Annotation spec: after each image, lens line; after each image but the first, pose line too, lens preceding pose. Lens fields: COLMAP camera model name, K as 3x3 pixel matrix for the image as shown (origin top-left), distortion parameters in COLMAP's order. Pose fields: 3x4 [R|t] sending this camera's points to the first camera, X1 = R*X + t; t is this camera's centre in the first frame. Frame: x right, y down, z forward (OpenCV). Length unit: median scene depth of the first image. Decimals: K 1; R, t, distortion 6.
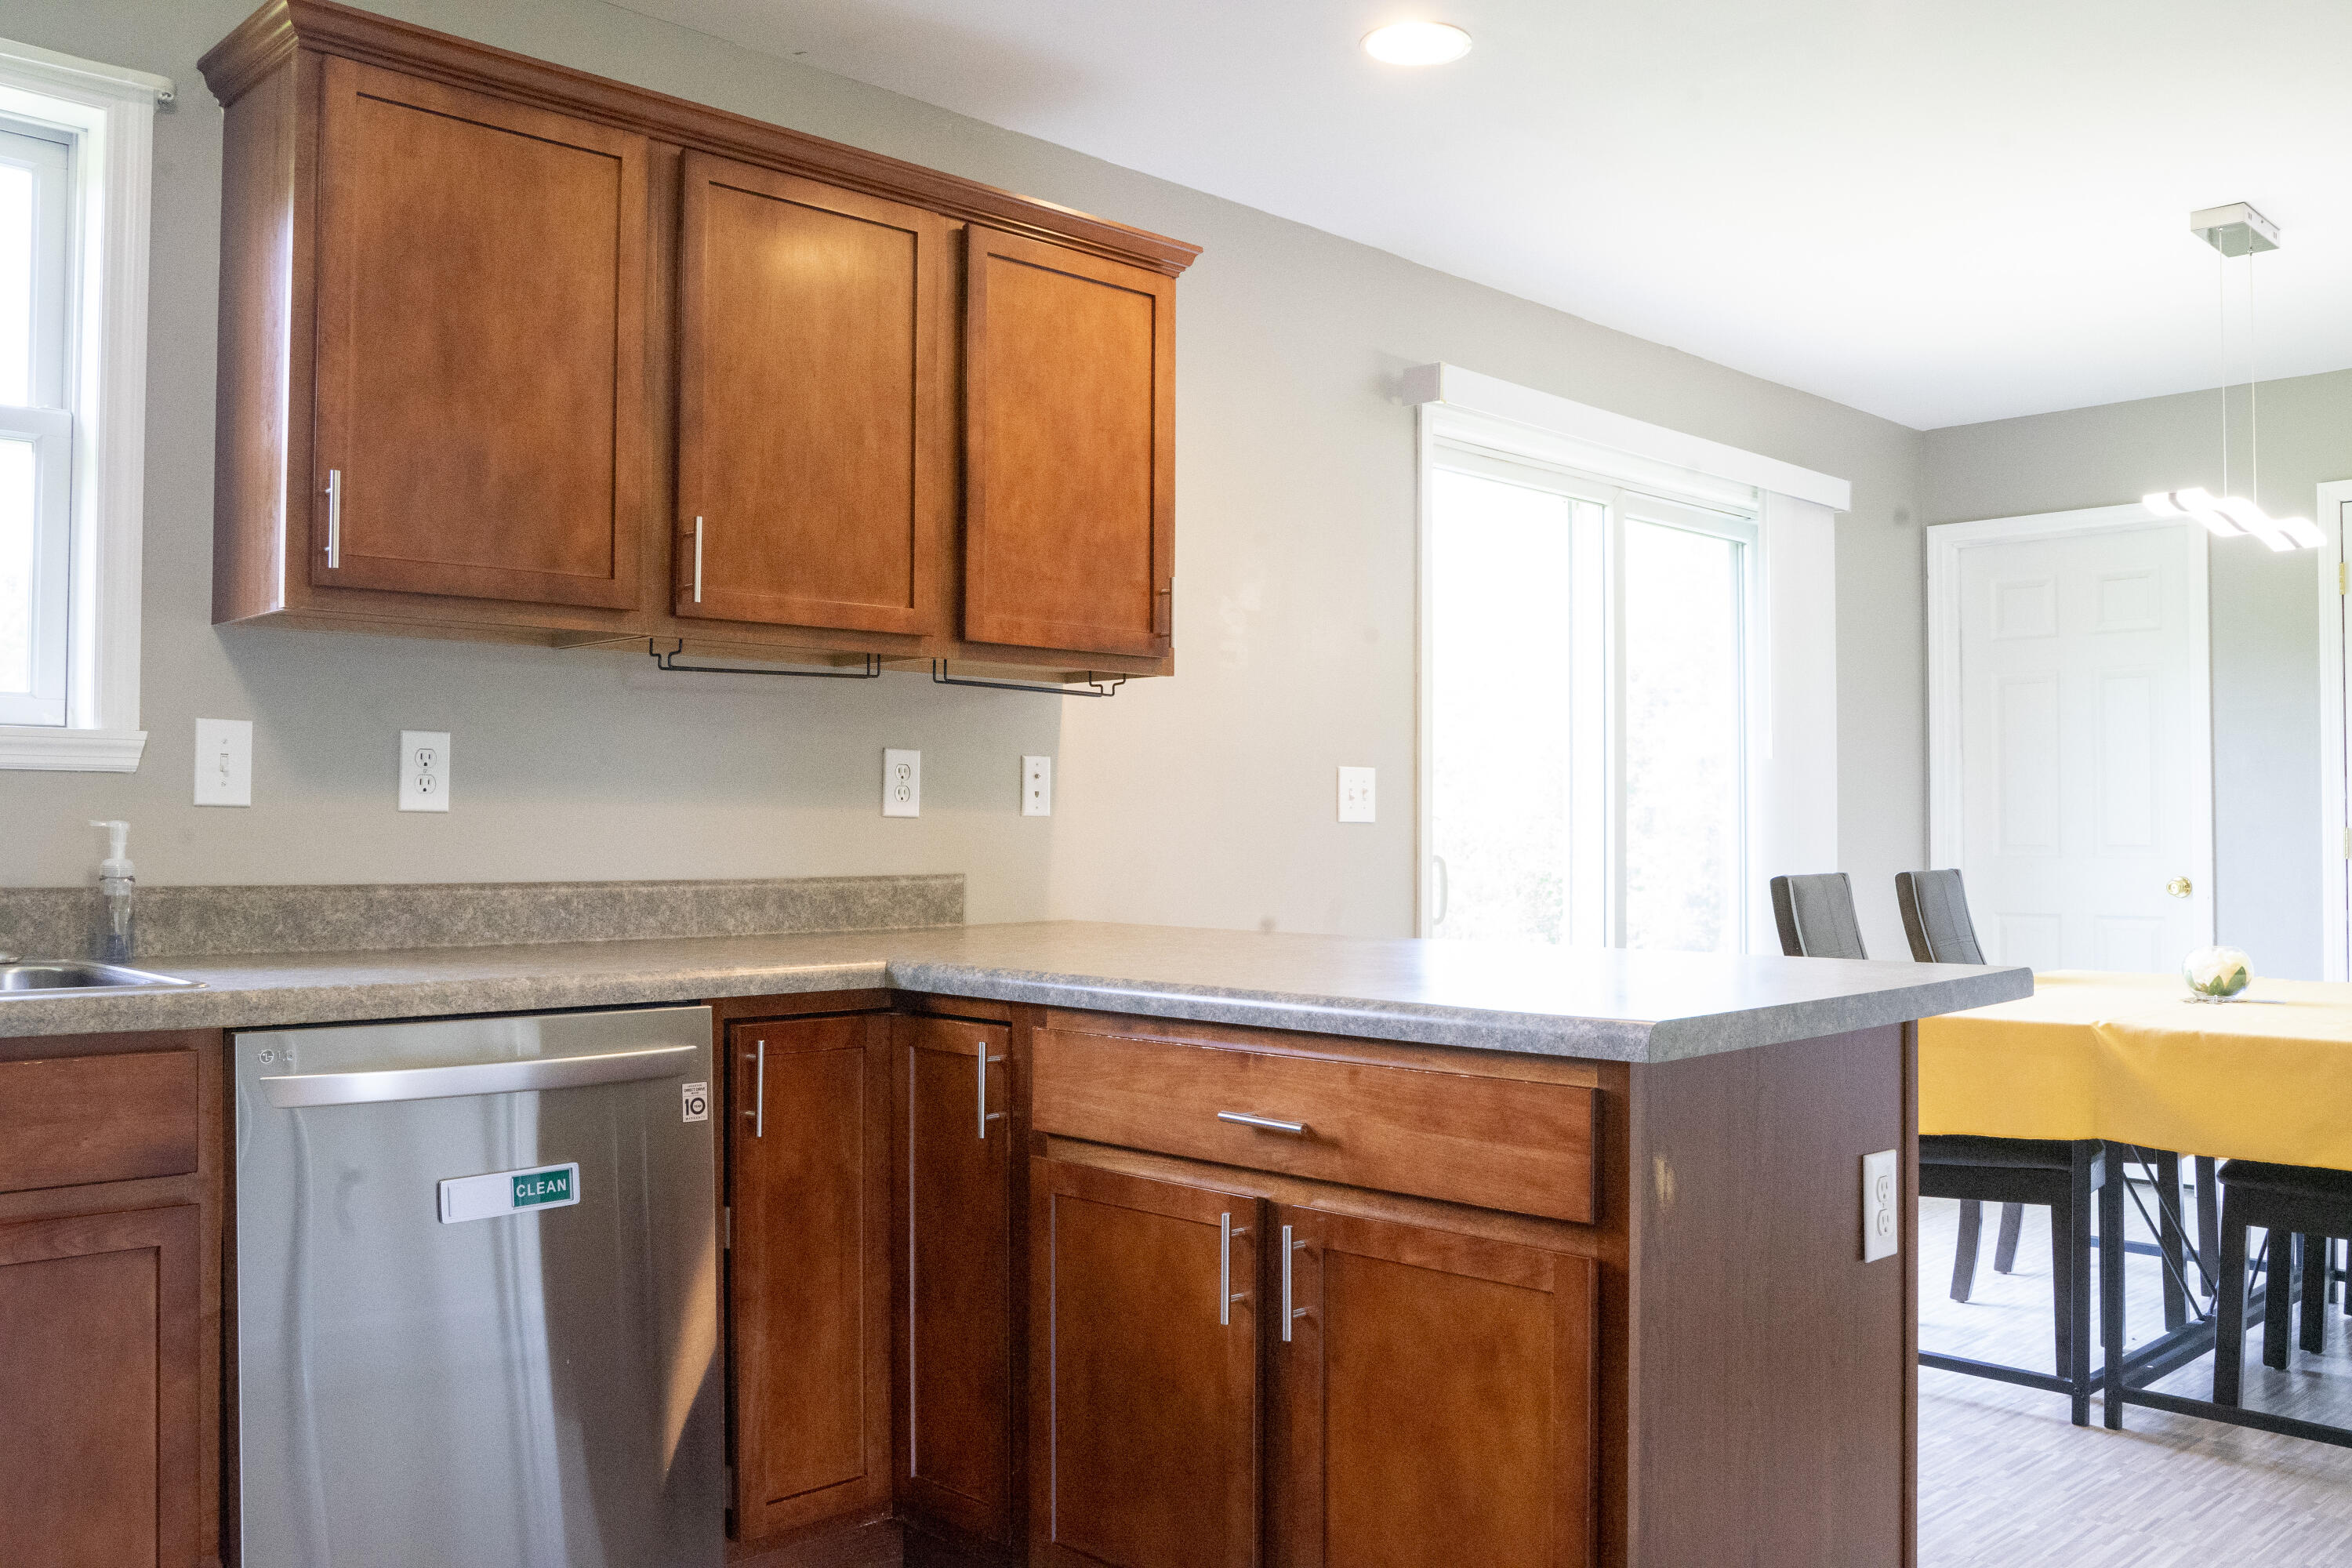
lens RADIAL K [[1964.4, 0, 1170.3], [0, 1964.4, 765.8], [0, 0, 1]] dist [-0.093479, 0.042921]
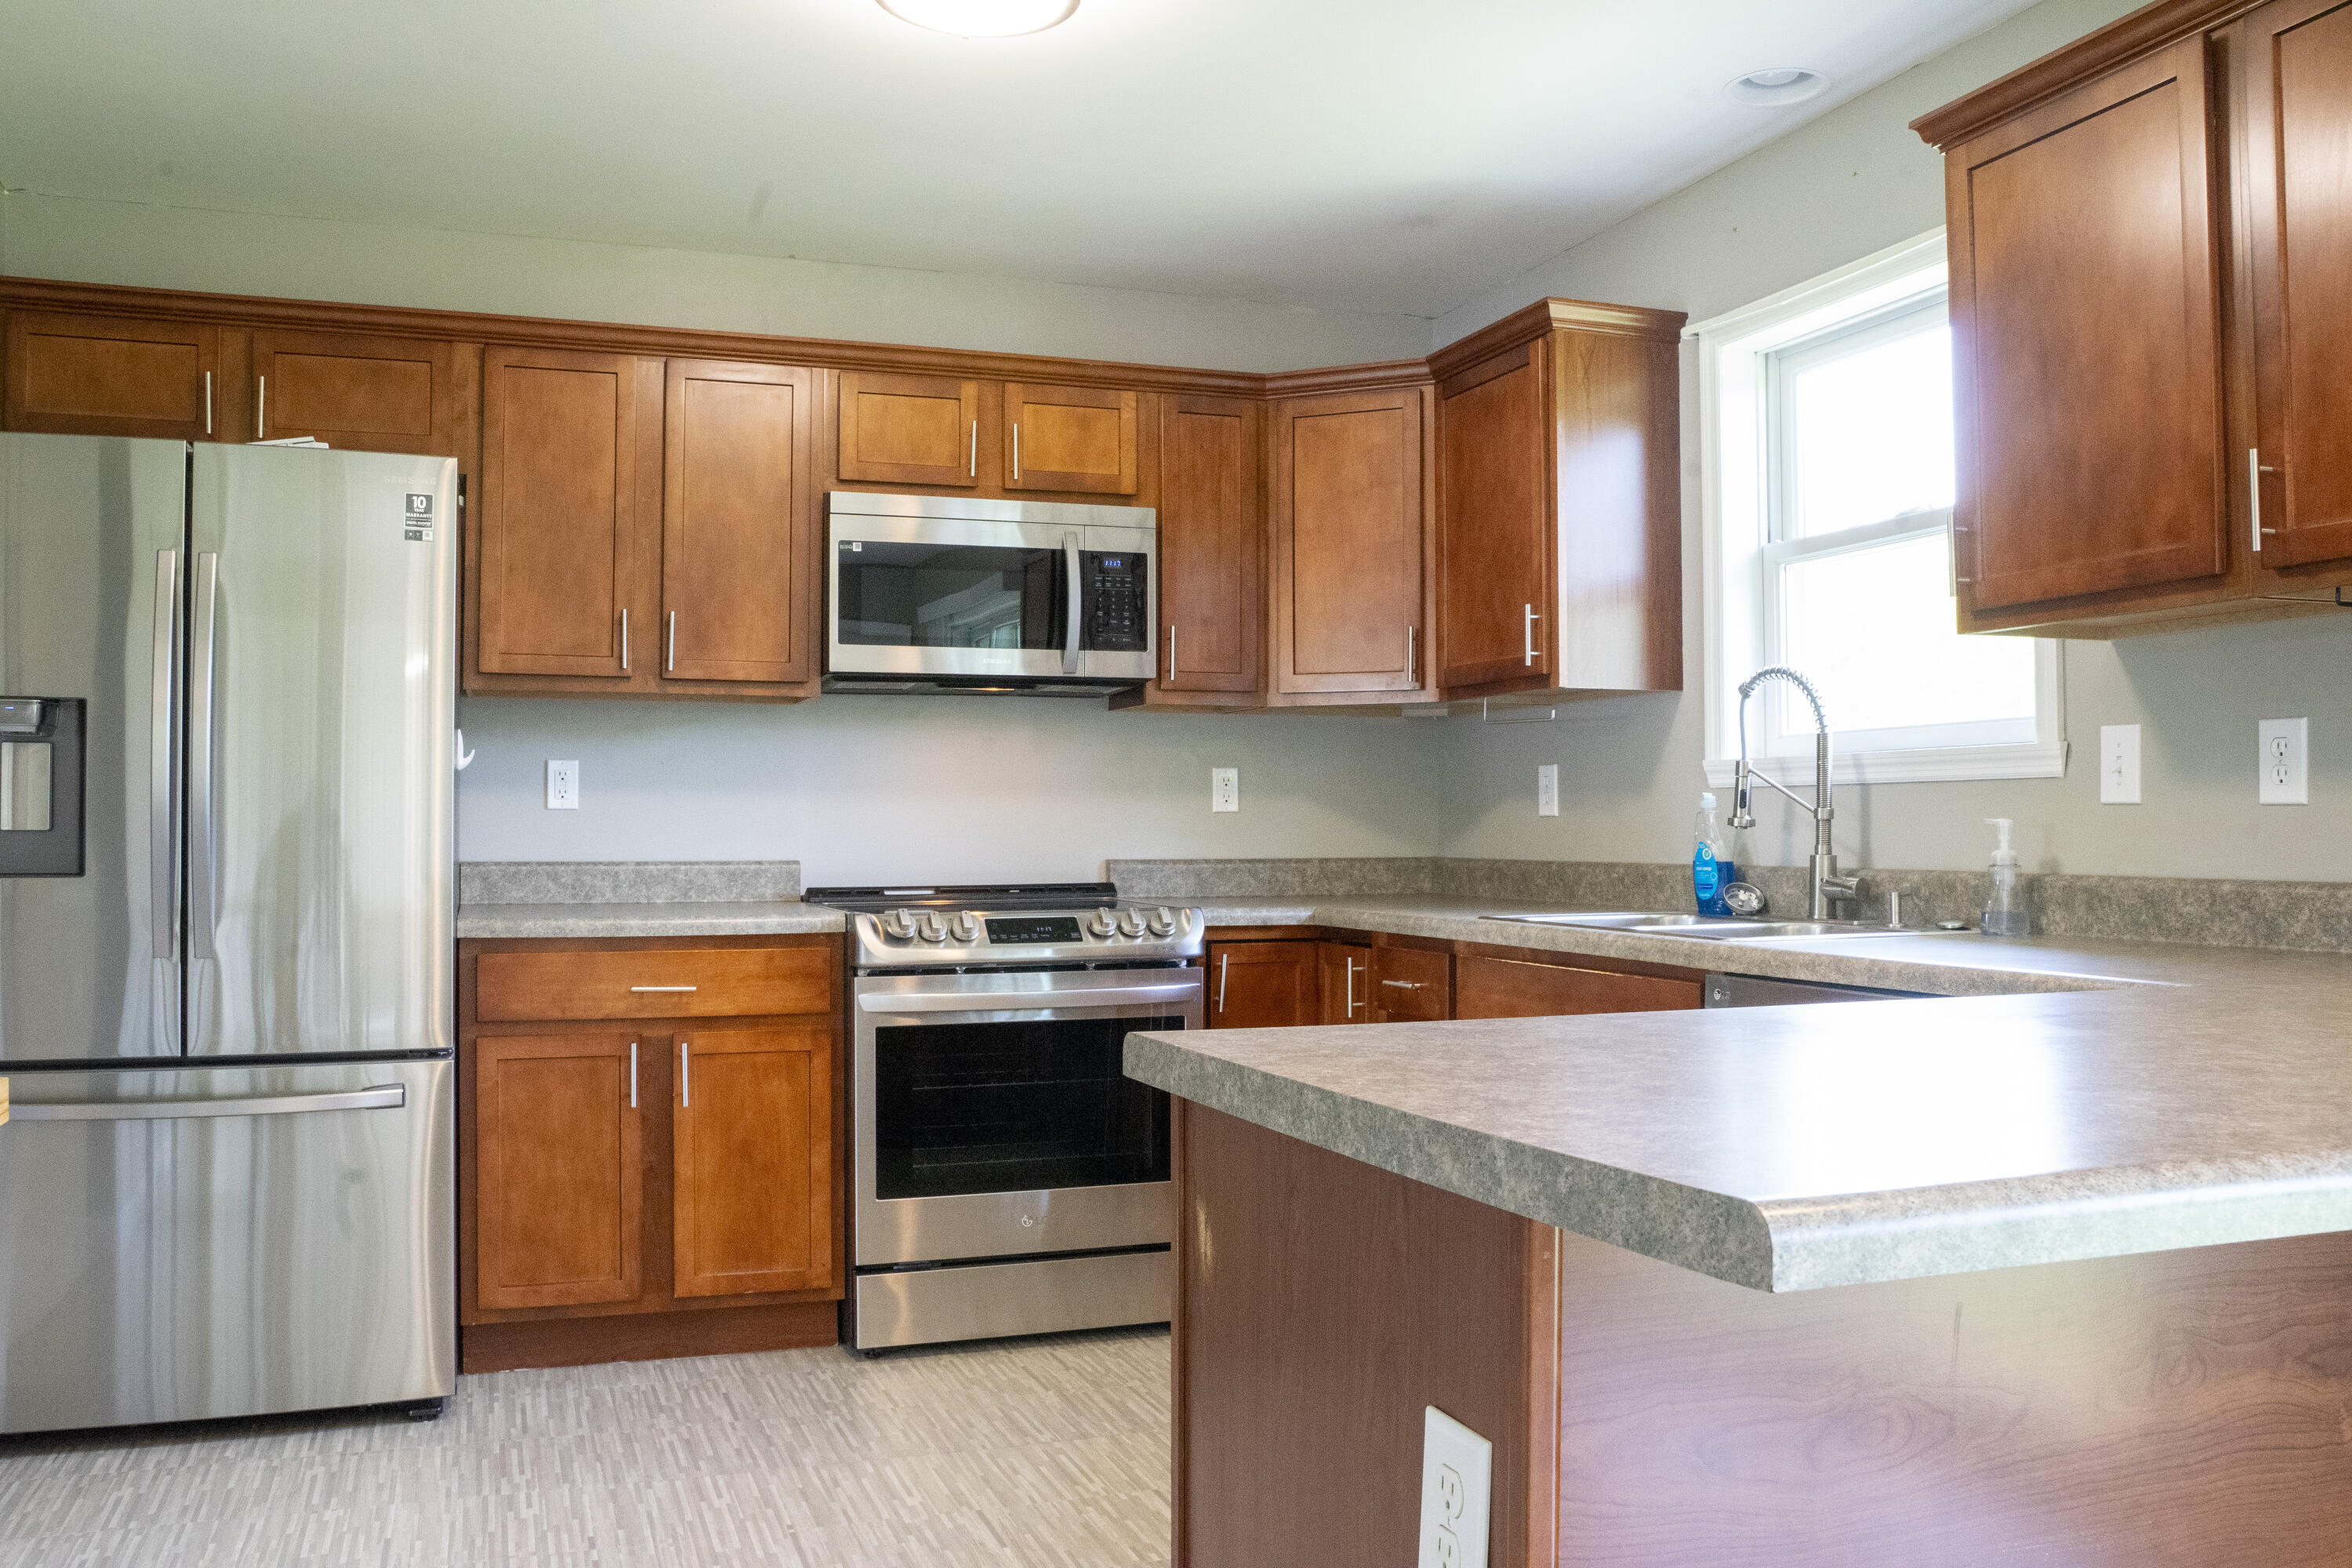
lens RADIAL K [[1964.4, 0, 1175.9], [0, 1964.4, 782.2], [0, 0, 1]] dist [-0.093479, 0.042921]
pose [[-0.414192, -0.025862, -0.909822, 0.673204], [0.027104, 0.998802, -0.040730, 0.035753], [0.909786, -0.041530, -0.412995, 0.884894]]
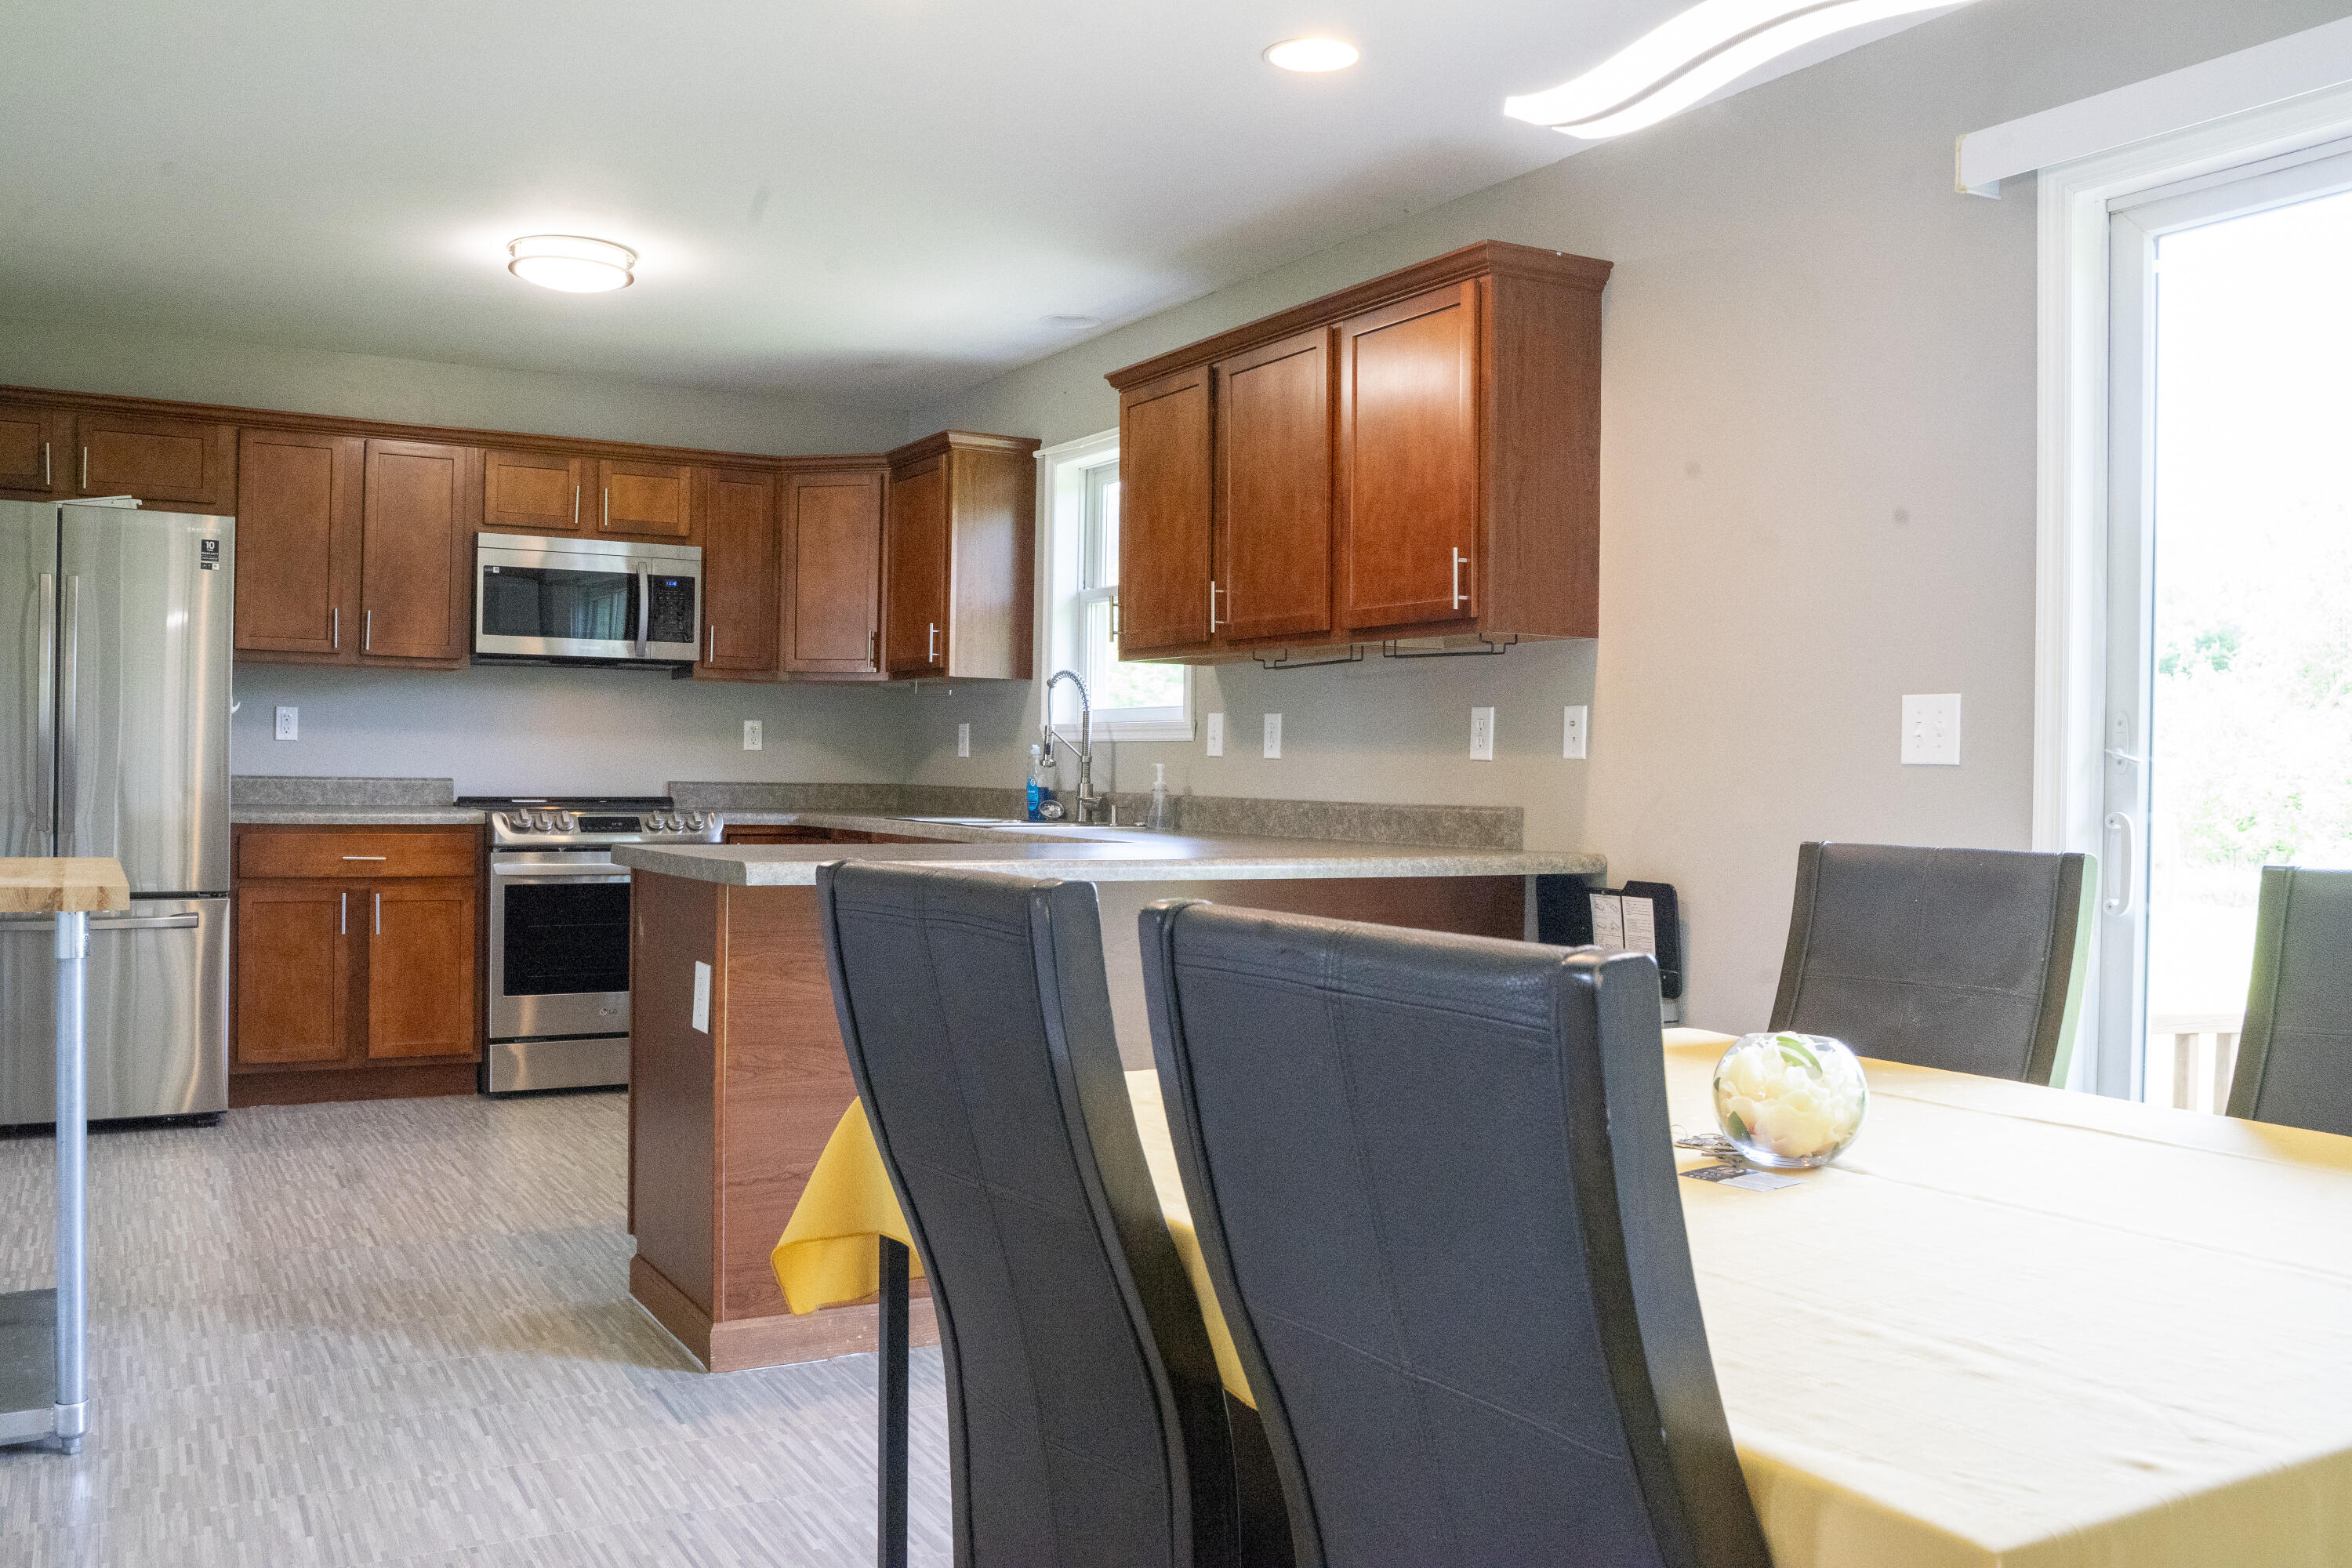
lens RADIAL K [[1964.4, 0, 1181.6], [0, 1964.4, 791.6], [0, 0, 1]] dist [-0.093479, 0.042921]
pose [[-0.245142, 0.001951, -0.969485, 1.364203], [0.011589, 0.999932, -0.000918, 0.054018], [0.969418, -0.011460, -0.245148, 1.345110]]
